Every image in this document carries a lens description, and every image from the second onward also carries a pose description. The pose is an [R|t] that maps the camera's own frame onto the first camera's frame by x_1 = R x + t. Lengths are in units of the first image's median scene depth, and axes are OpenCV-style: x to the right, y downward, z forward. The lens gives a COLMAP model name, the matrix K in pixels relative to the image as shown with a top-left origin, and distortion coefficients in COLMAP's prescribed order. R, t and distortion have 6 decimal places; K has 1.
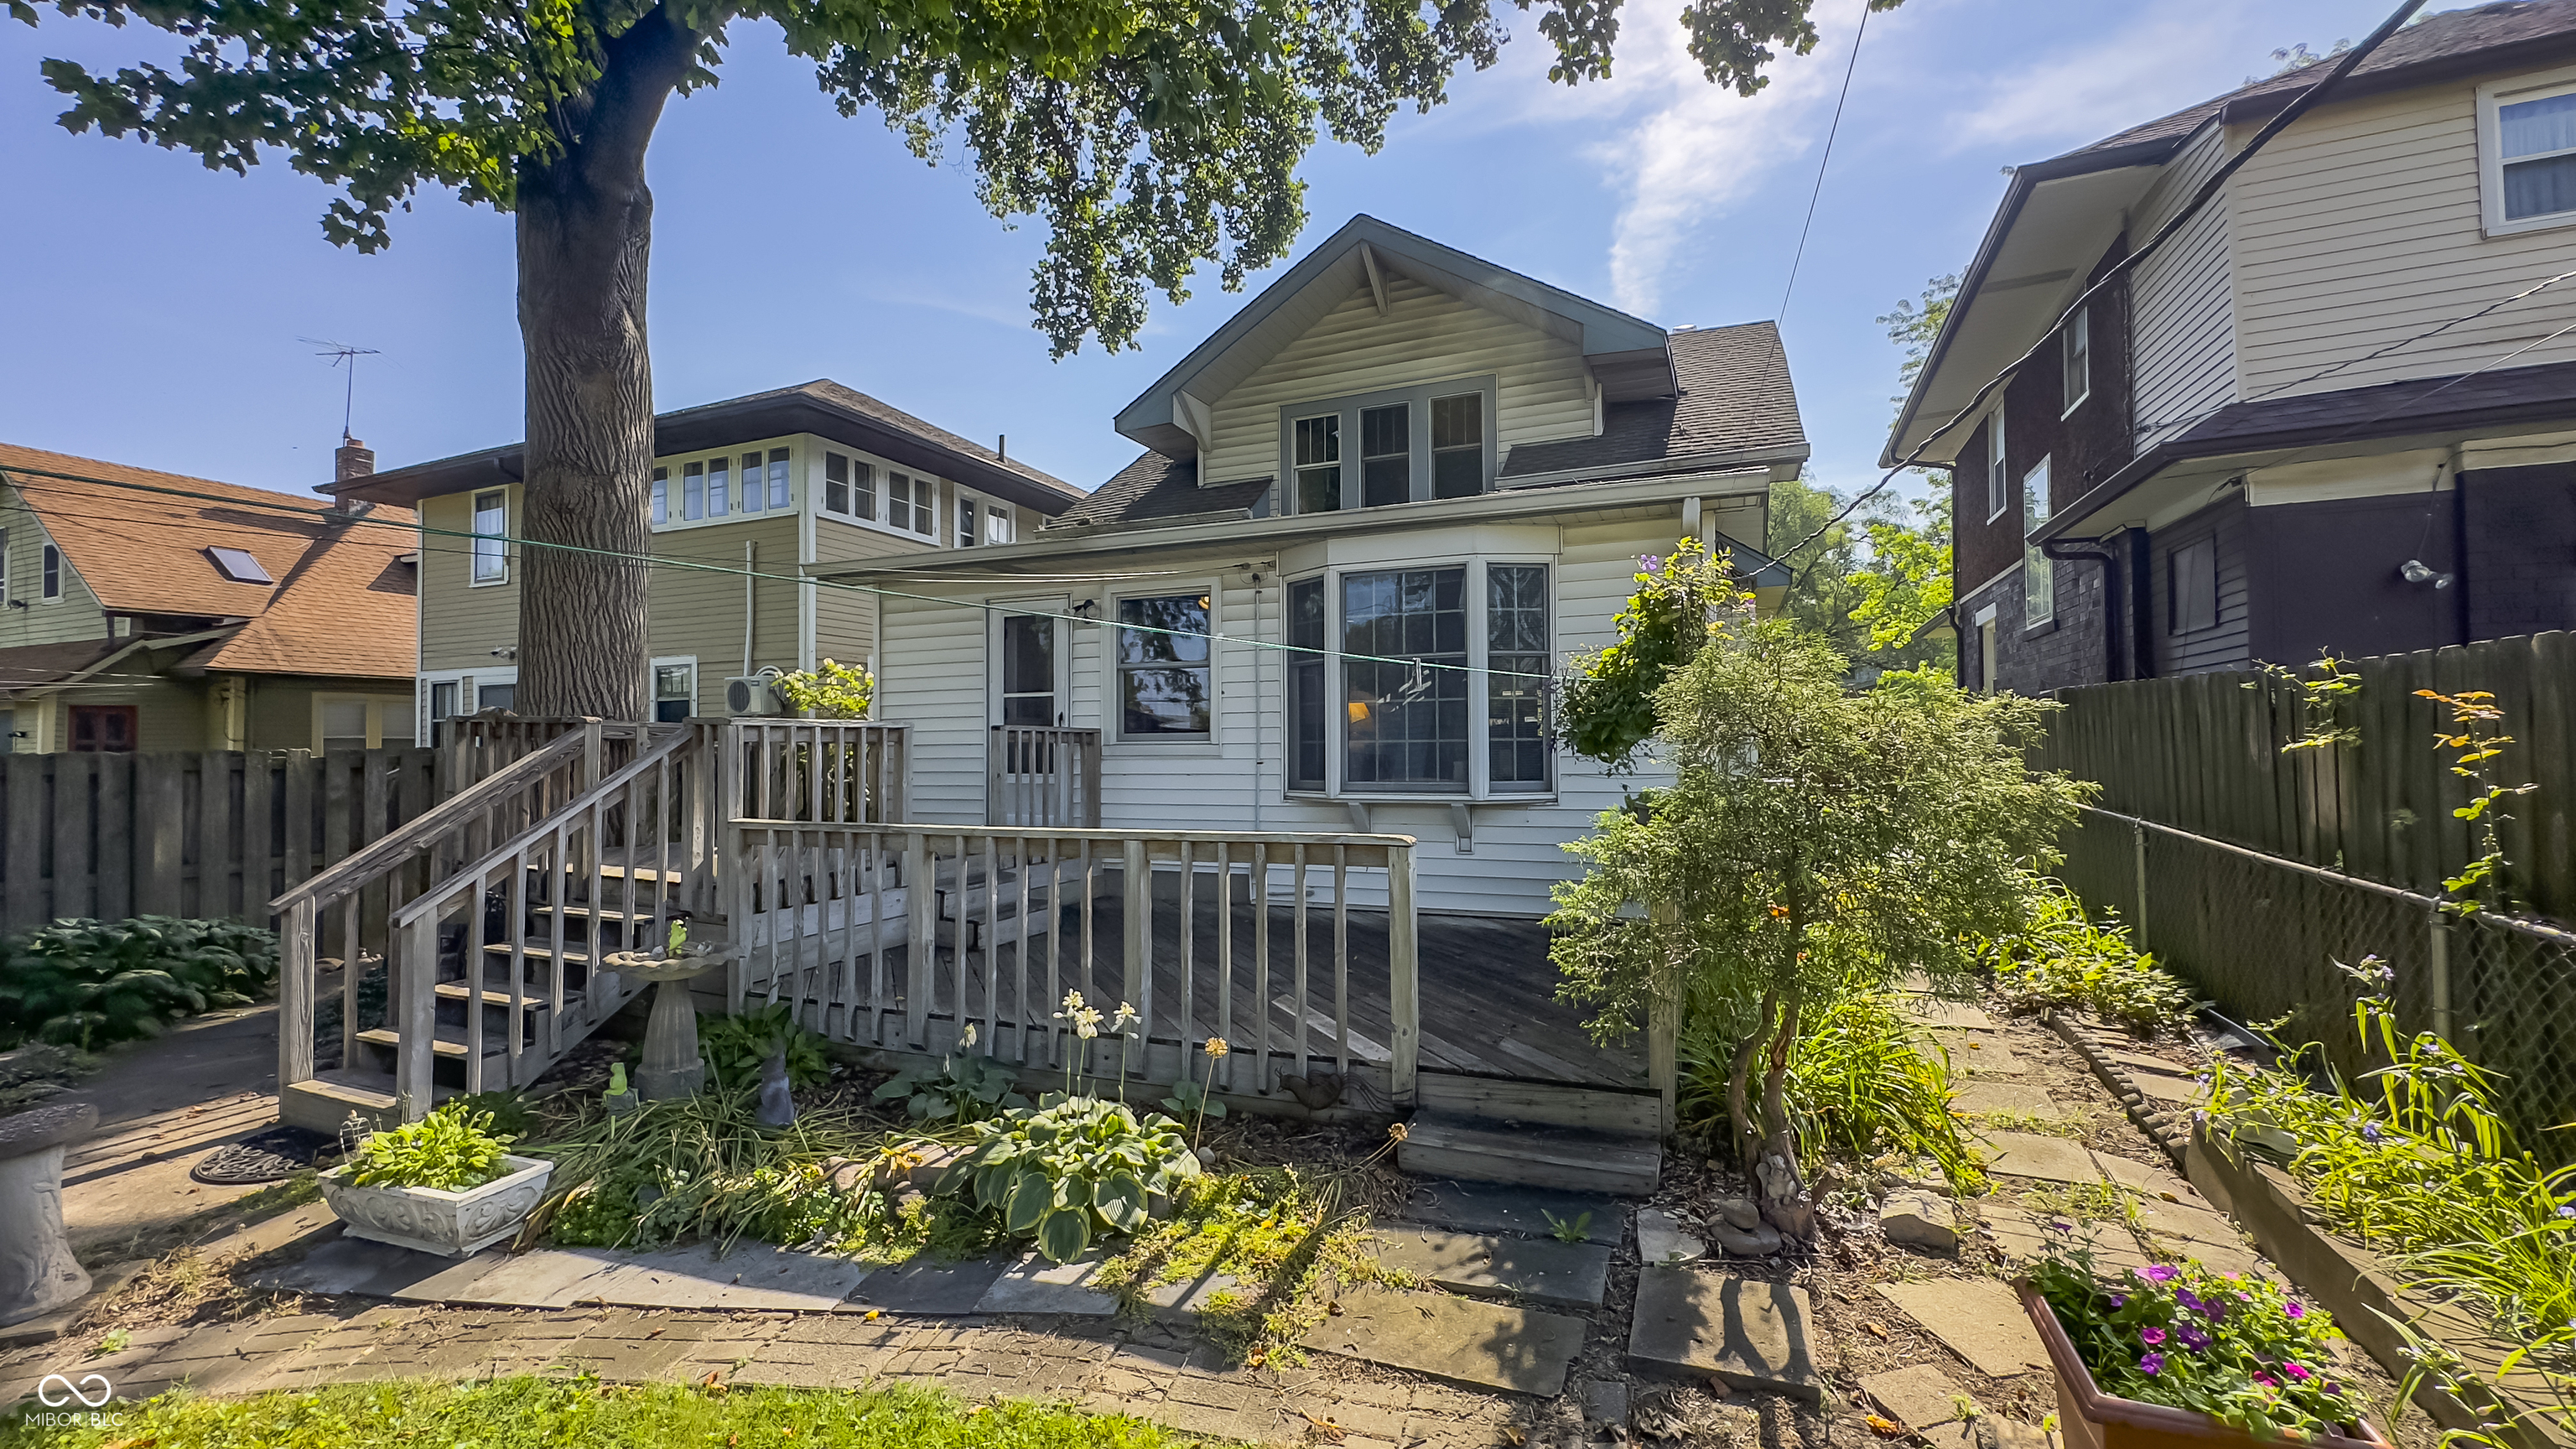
lens RADIAL K [[997.6, 0, 1286.4], [0, 997.6, 778.6], [0, 0, 1]] dist [-0.000868, -0.000484]
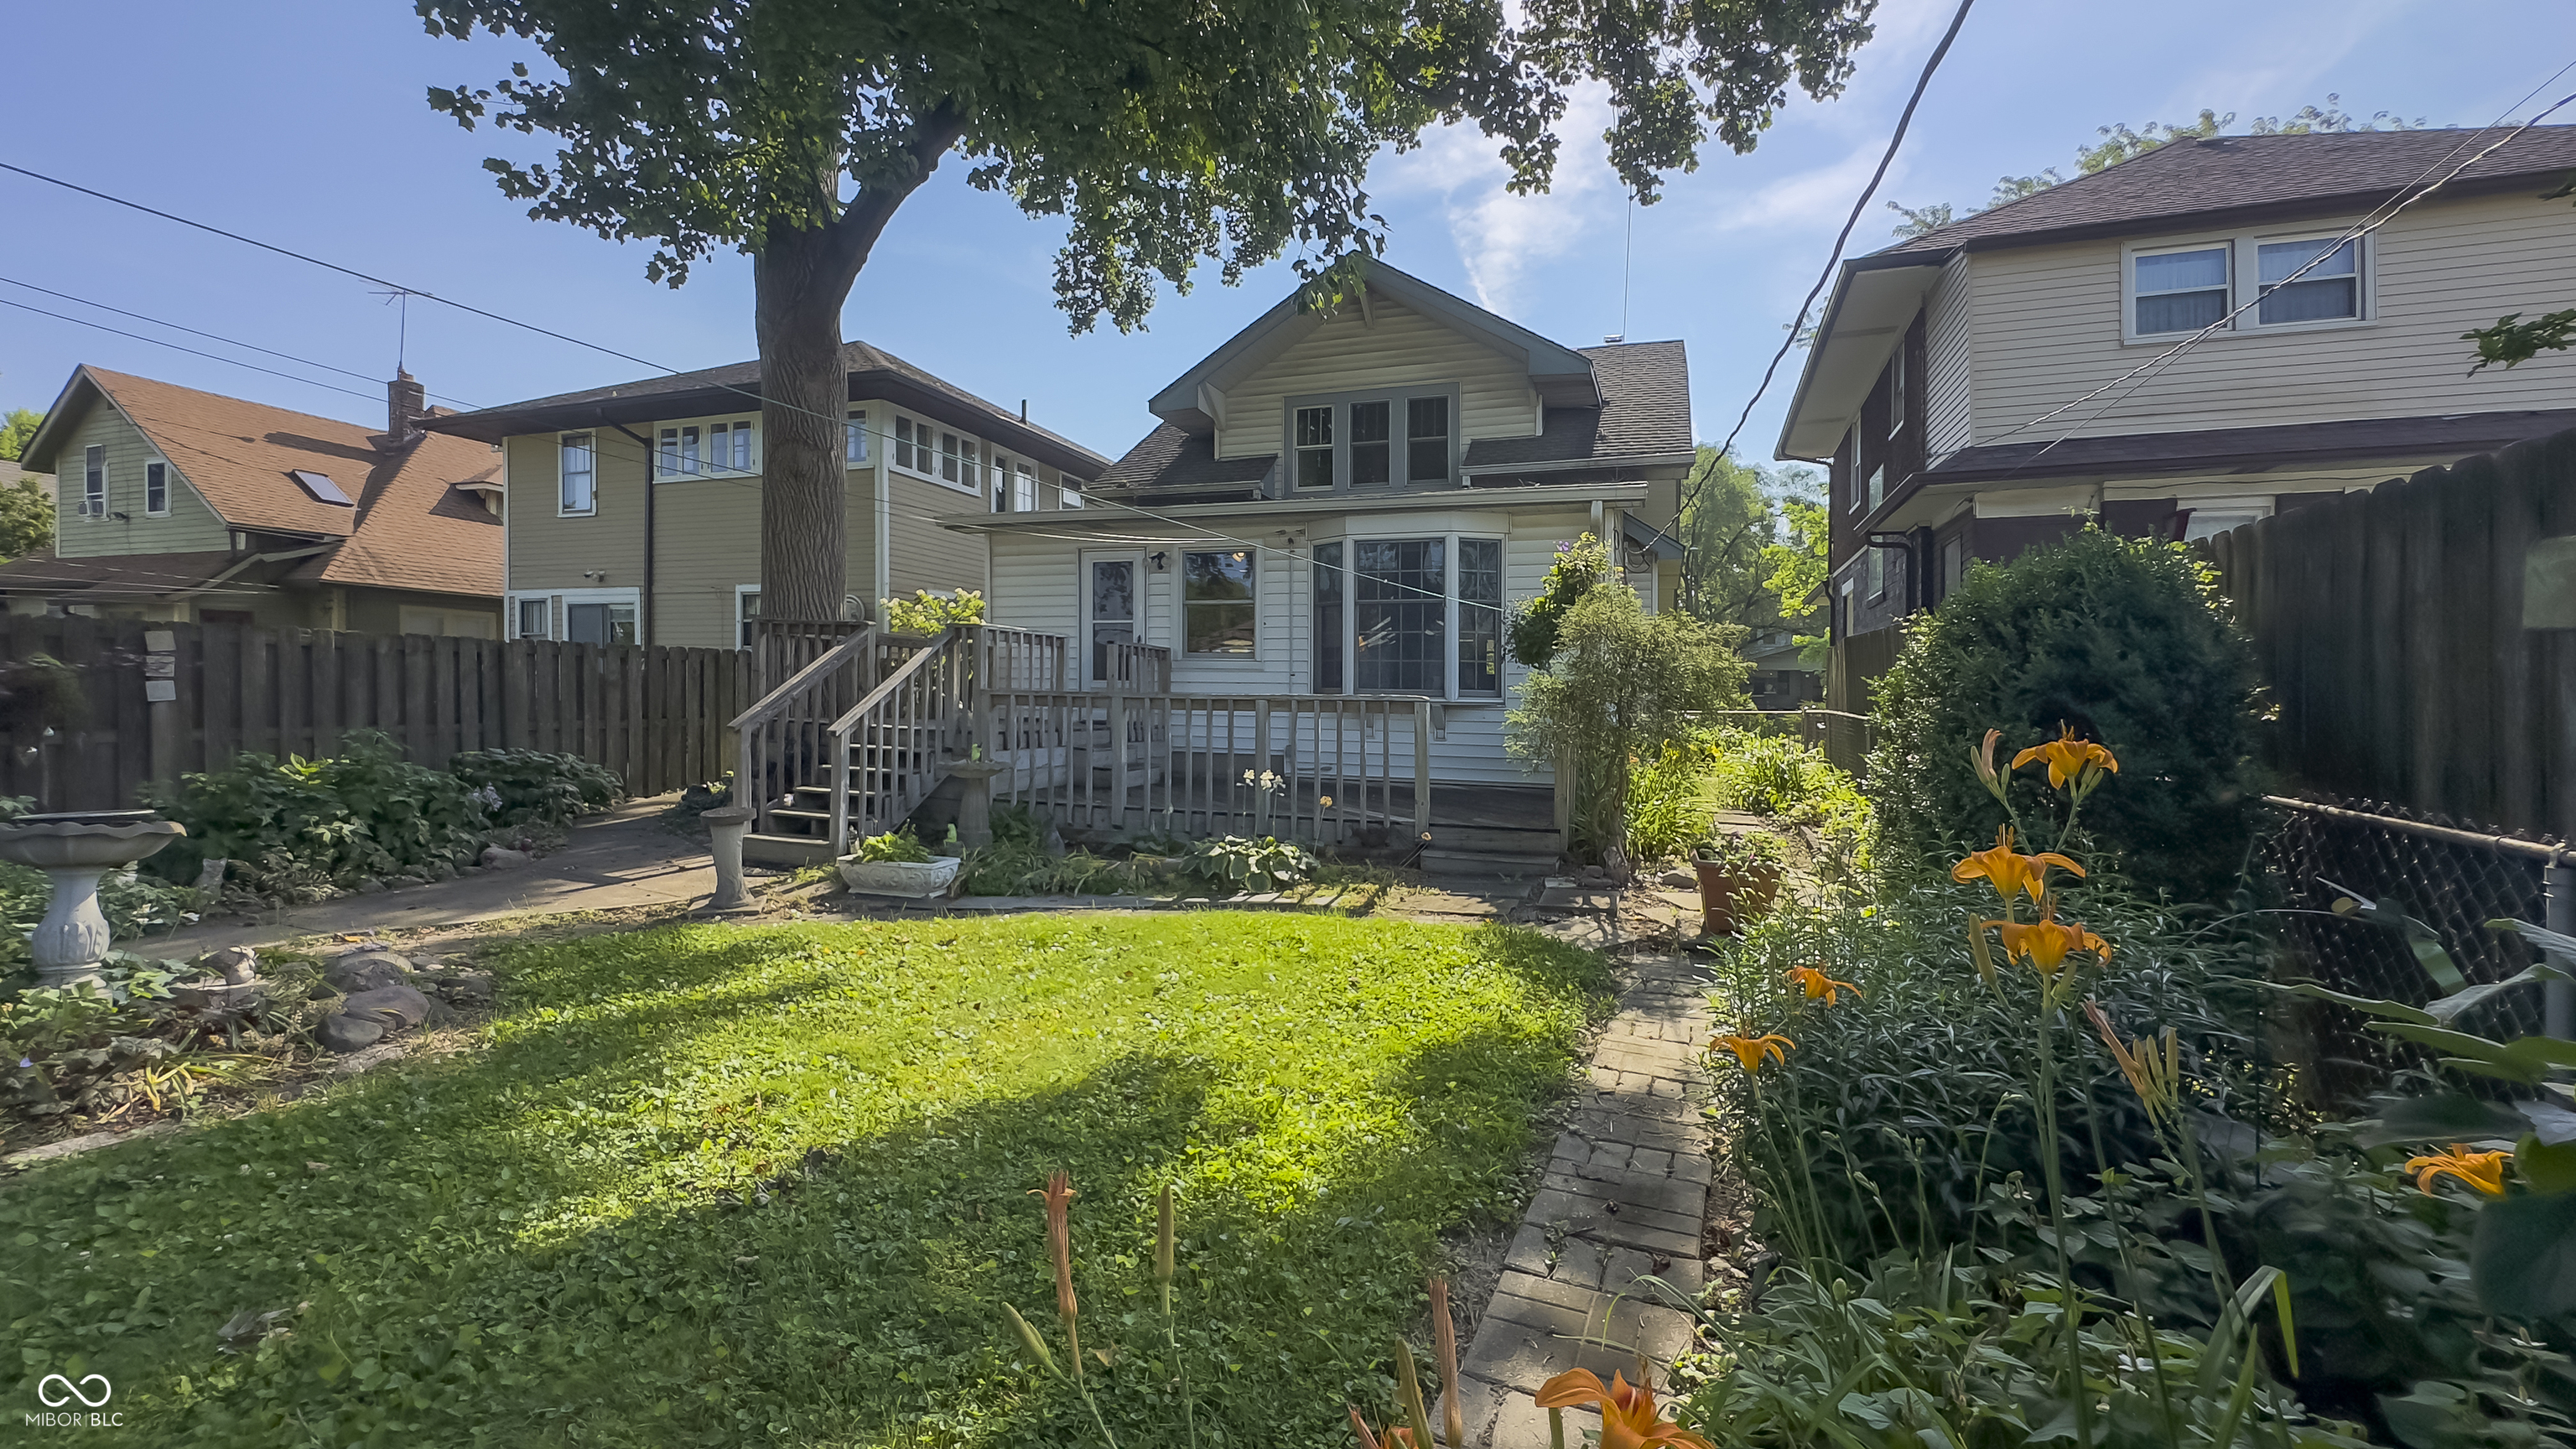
lens RADIAL K [[1034.1, 0, 1297.5], [0, 1034.1, 698.7], [0, 0, 1]] dist [-0.002690, -0.000290]
pose [[0.996982, 0.026263, 0.073050, -0.074058], [-0.023711, 0.999085, -0.035587, 0.040496], [-0.073918, 0.033747, 0.996693, -0.253614]]
